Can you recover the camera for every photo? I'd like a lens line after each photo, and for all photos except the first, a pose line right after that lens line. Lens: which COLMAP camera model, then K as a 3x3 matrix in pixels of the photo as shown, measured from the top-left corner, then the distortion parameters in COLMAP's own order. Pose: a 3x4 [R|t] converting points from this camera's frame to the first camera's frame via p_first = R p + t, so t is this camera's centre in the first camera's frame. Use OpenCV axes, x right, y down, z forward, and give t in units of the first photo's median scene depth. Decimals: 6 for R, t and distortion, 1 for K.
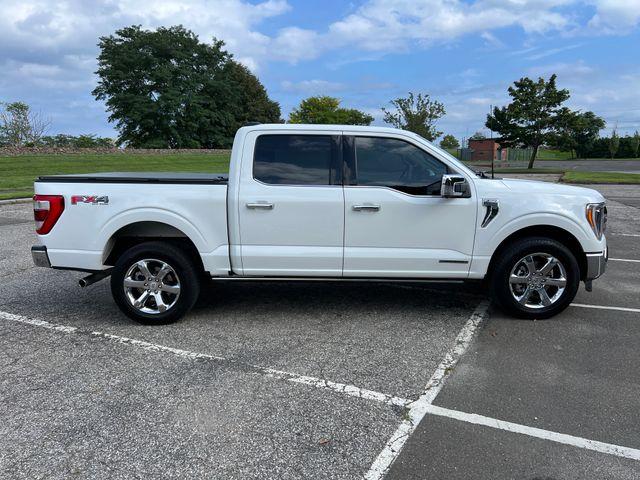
lens RADIAL K [[481.8, 0, 298.4], [0, 481.8, 239.6], [0, 0, 1]] dist [-0.005113, 0.003299]
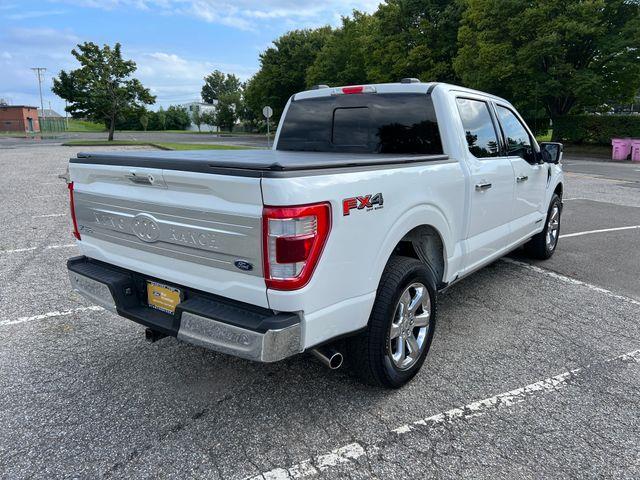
lens RADIAL K [[510.4, 0, 318.4], [0, 510.4, 231.1], [0, 0, 1]] dist [-0.000985, 0.010005]
pose [[0.576747, -0.149254, 0.803173, -0.096871], [0.126505, 0.987626, 0.092689, -0.011604], [-0.807068, 0.048147, 0.588492, 0.072946]]
